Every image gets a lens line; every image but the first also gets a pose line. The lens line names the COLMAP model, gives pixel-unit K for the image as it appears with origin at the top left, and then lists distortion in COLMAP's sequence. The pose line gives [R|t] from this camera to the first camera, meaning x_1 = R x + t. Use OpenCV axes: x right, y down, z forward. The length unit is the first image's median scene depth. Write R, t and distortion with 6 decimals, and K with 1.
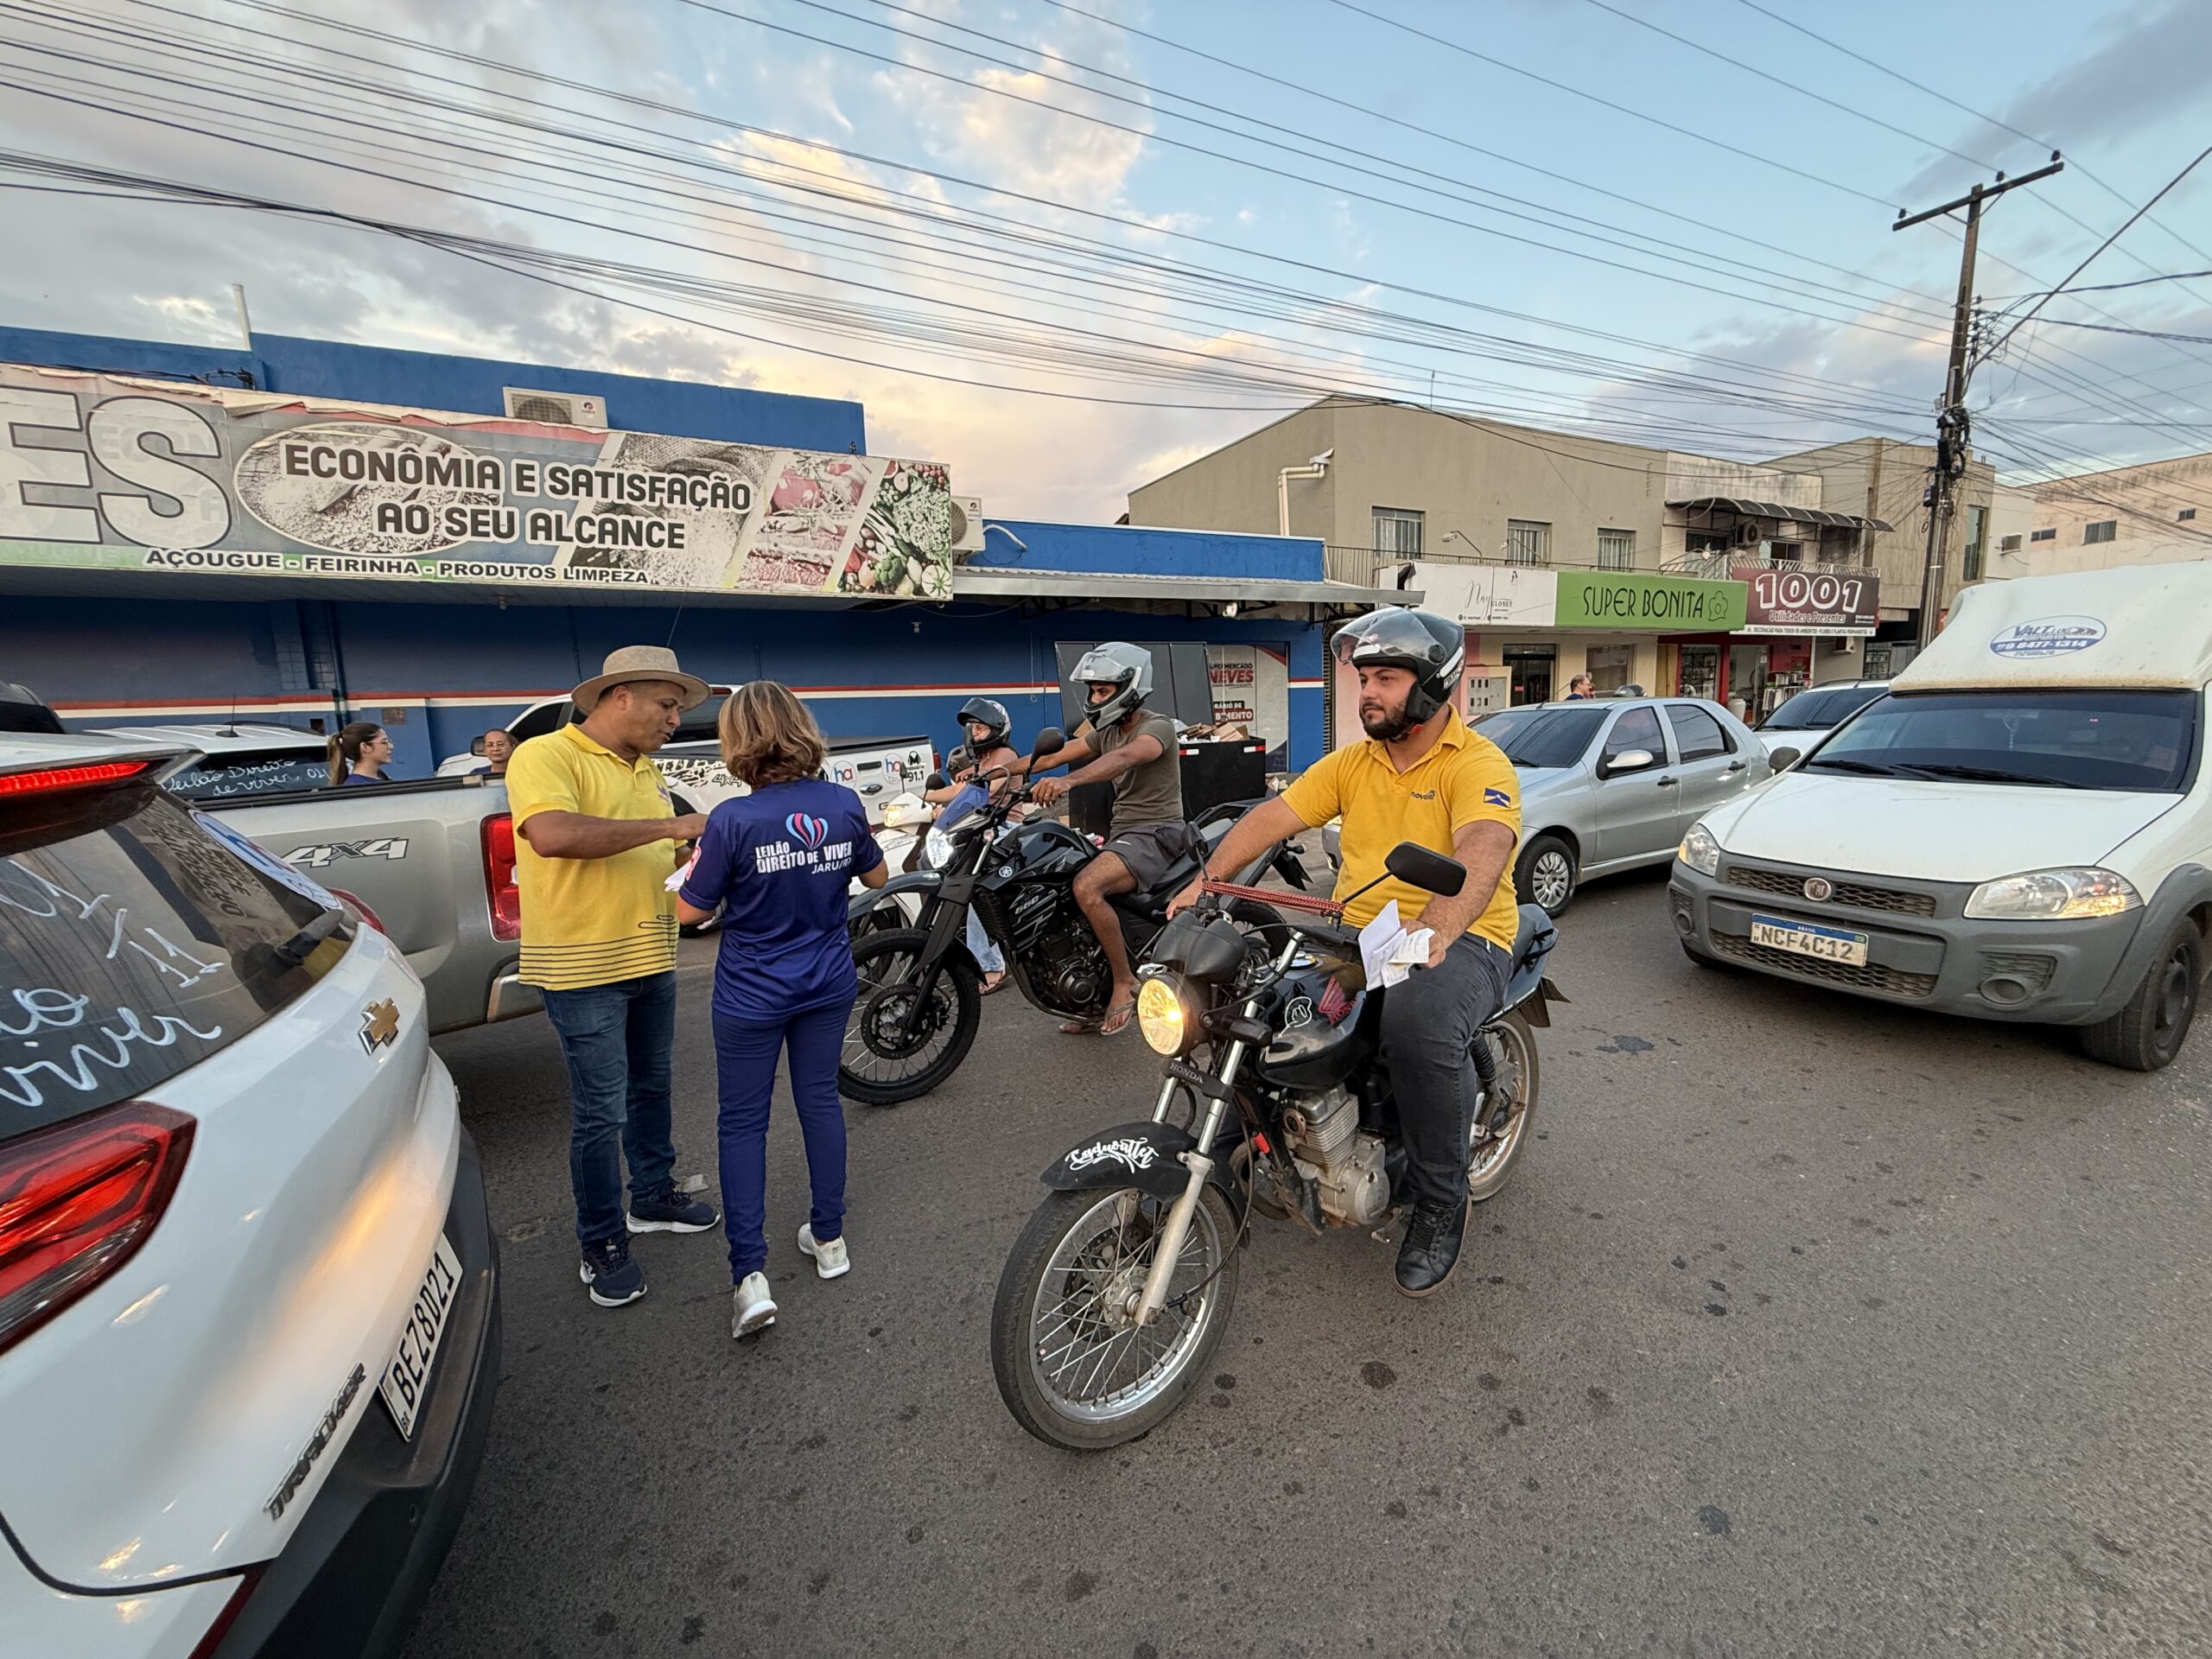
lens RADIAL K [[879.3, 0, 1103.3], [0, 879.3, 826.5], [0, 0, 1]] dist [0.000157, 0.000320]
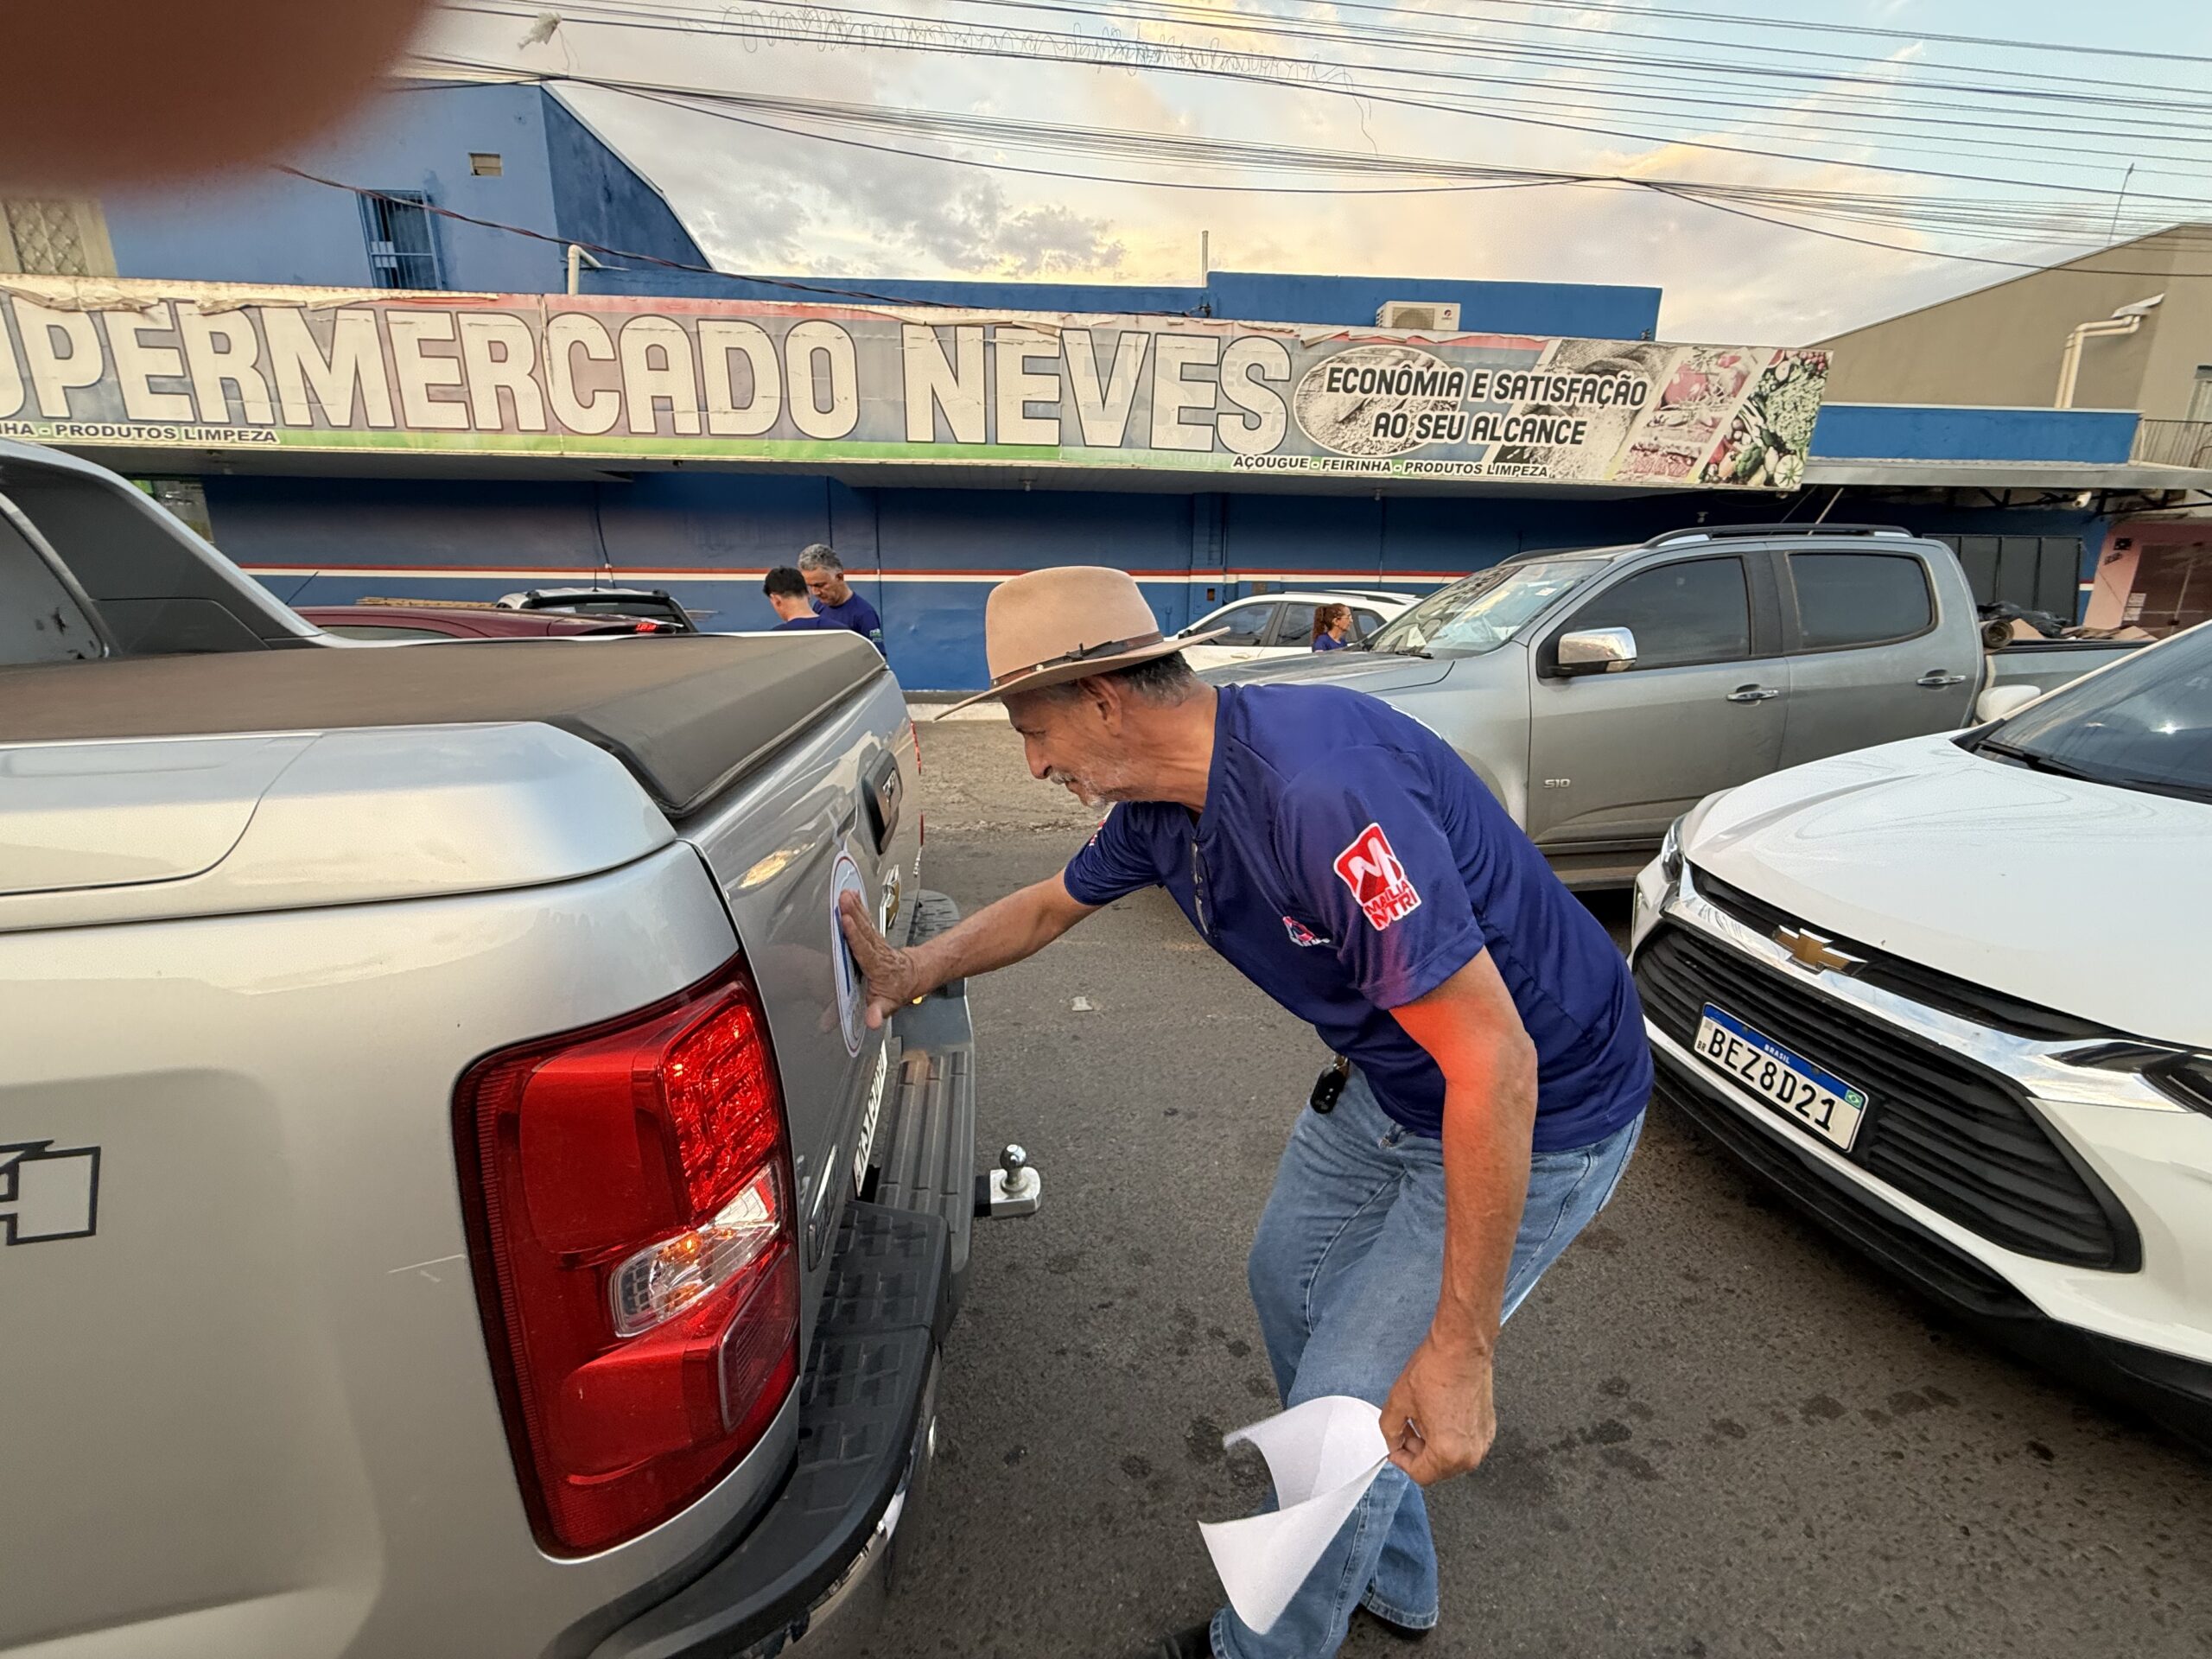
lens RADIAL K [[882.9, 0, 1104.5], [0, 882.9, 829.7], [0, 0, 1]] dist [0.001181, 0.000130]
pose [[0.934727, 0.123830, -0.333094, -0.613404], [-0.082773, 0.987410, 0.134799, 0.068544], [0.345592, -0.098429, 0.933208, -0.314040]]
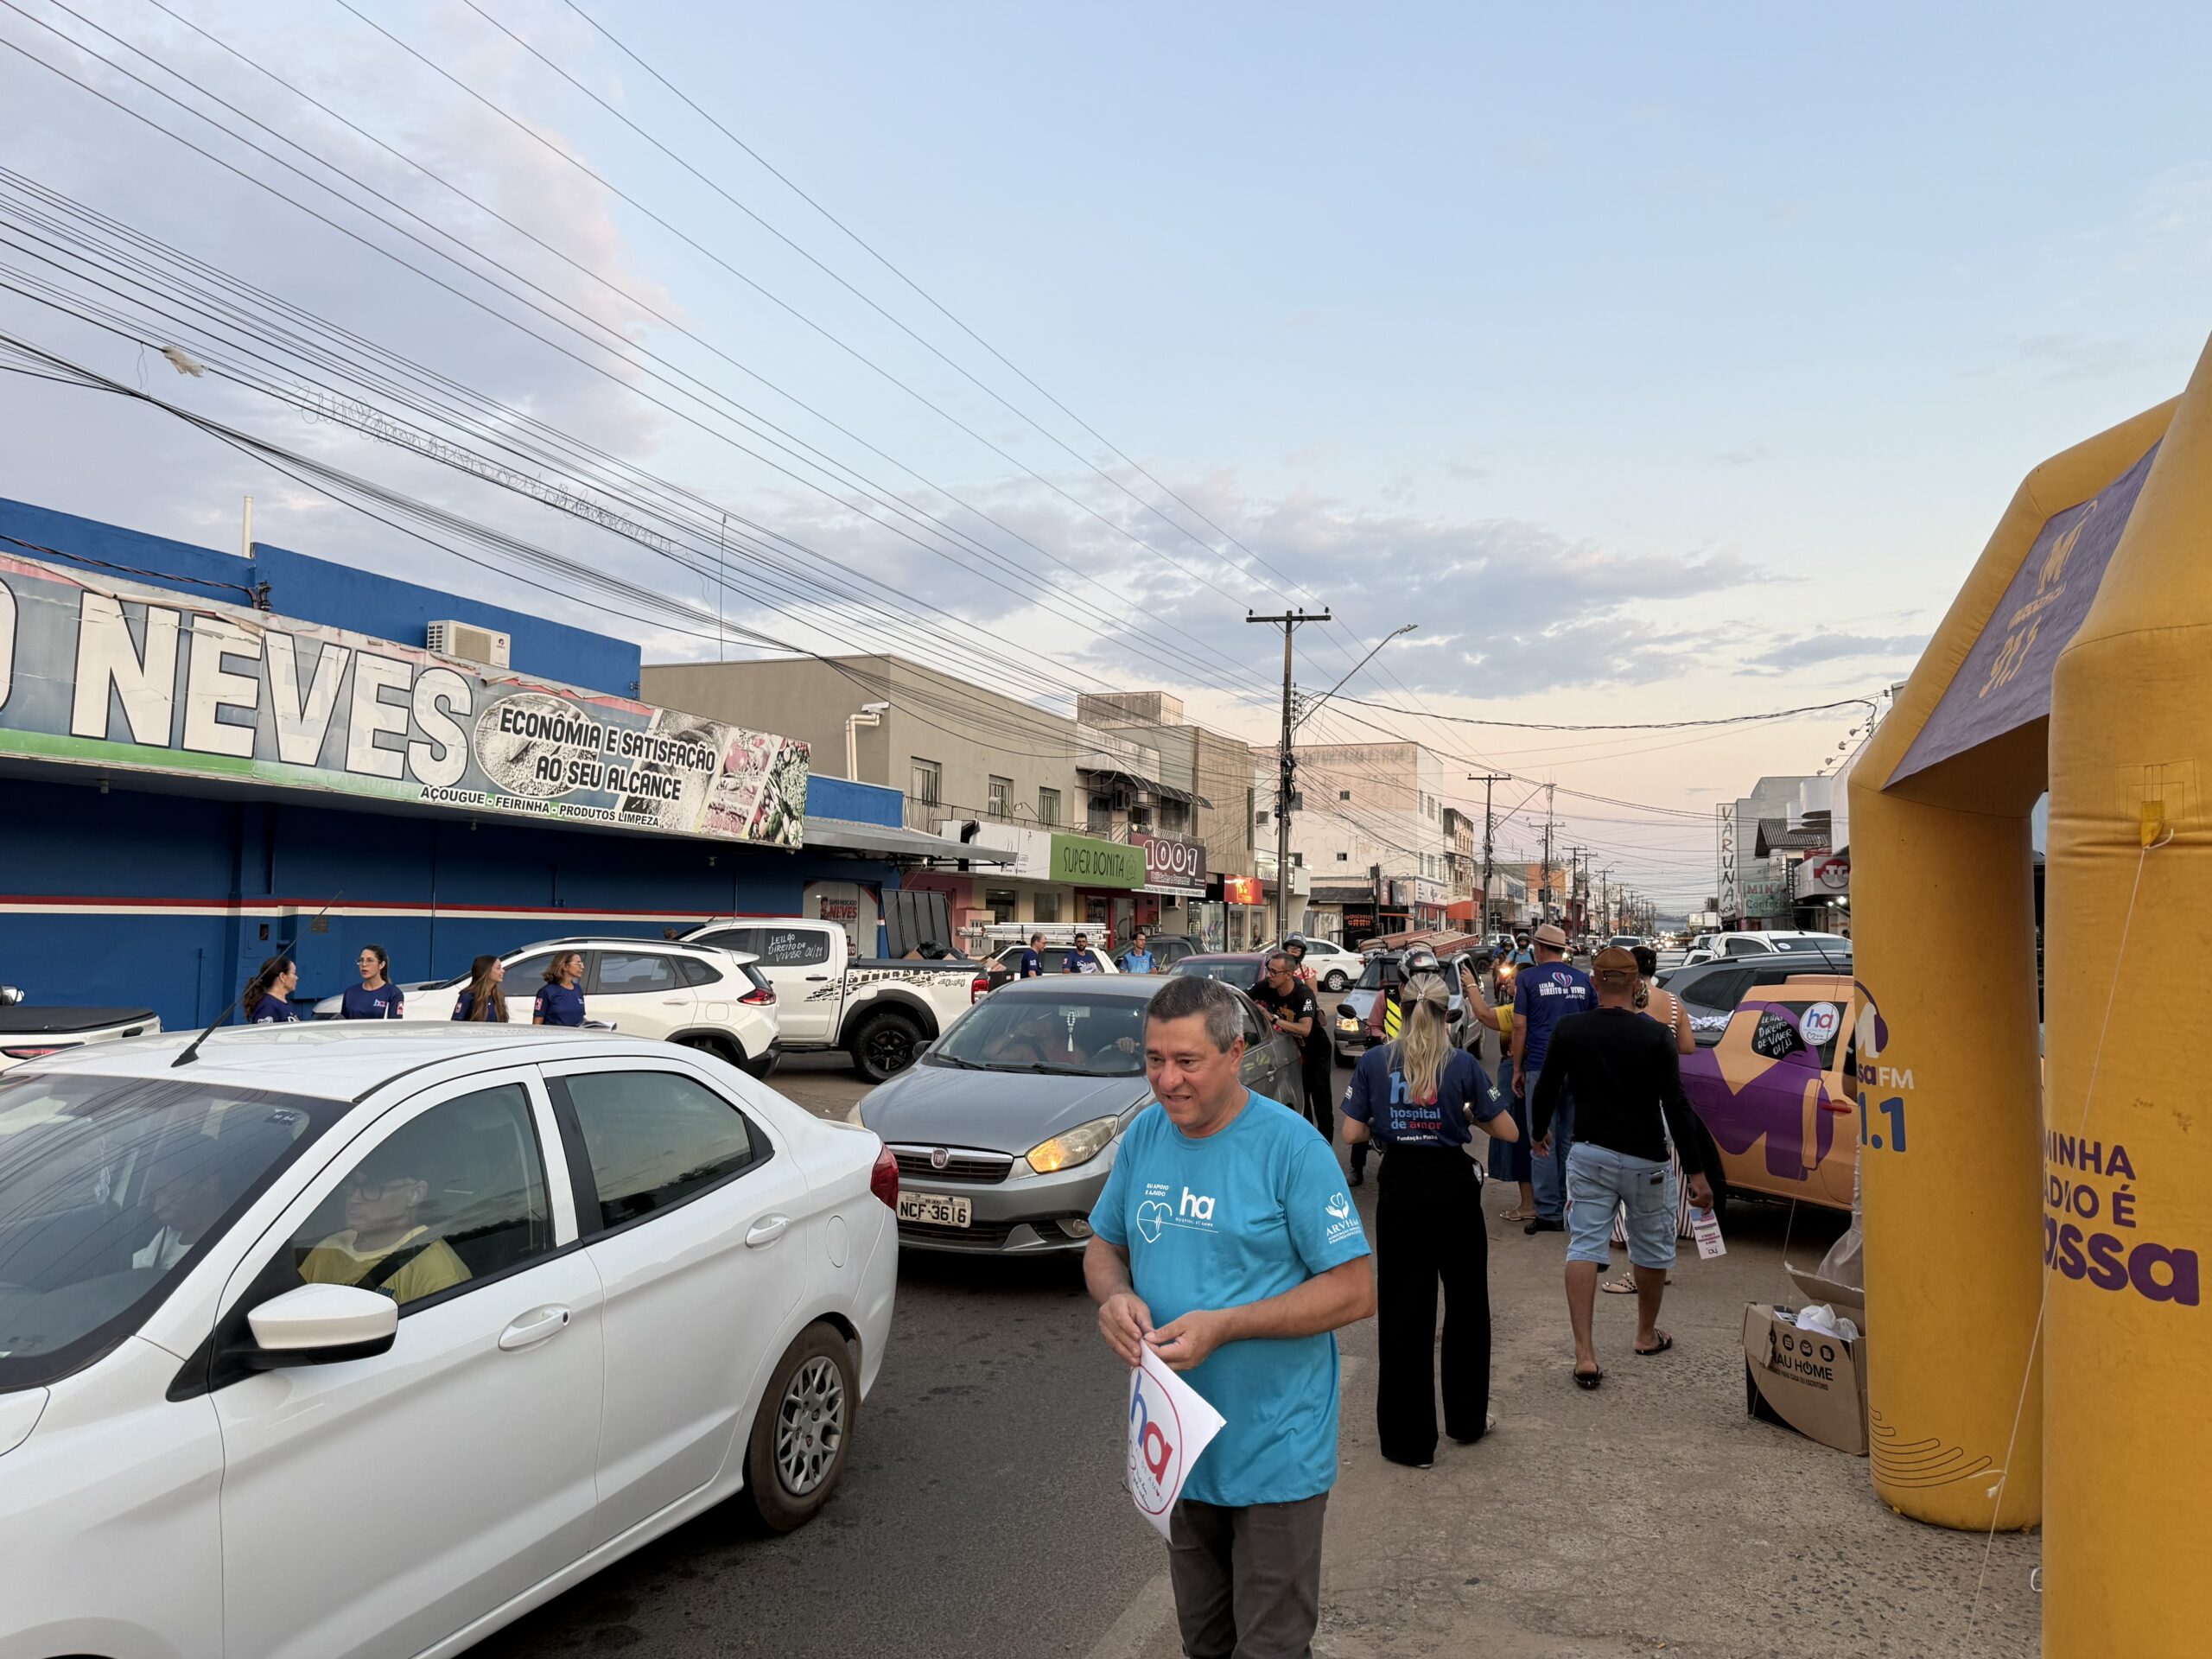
lens RADIAL K [[1554.3, 0, 1116.9], [0, 1554.3, 834.8], [0, 0, 1]] dist [0.159314, -0.314272]
pose [[0.727888, 0.085001, 0.680407, -1.510108], [0.052549, 0.982454, -0.178951, 0.148844], [-0.683680, 0.166011, 0.710649, -0.939664]]
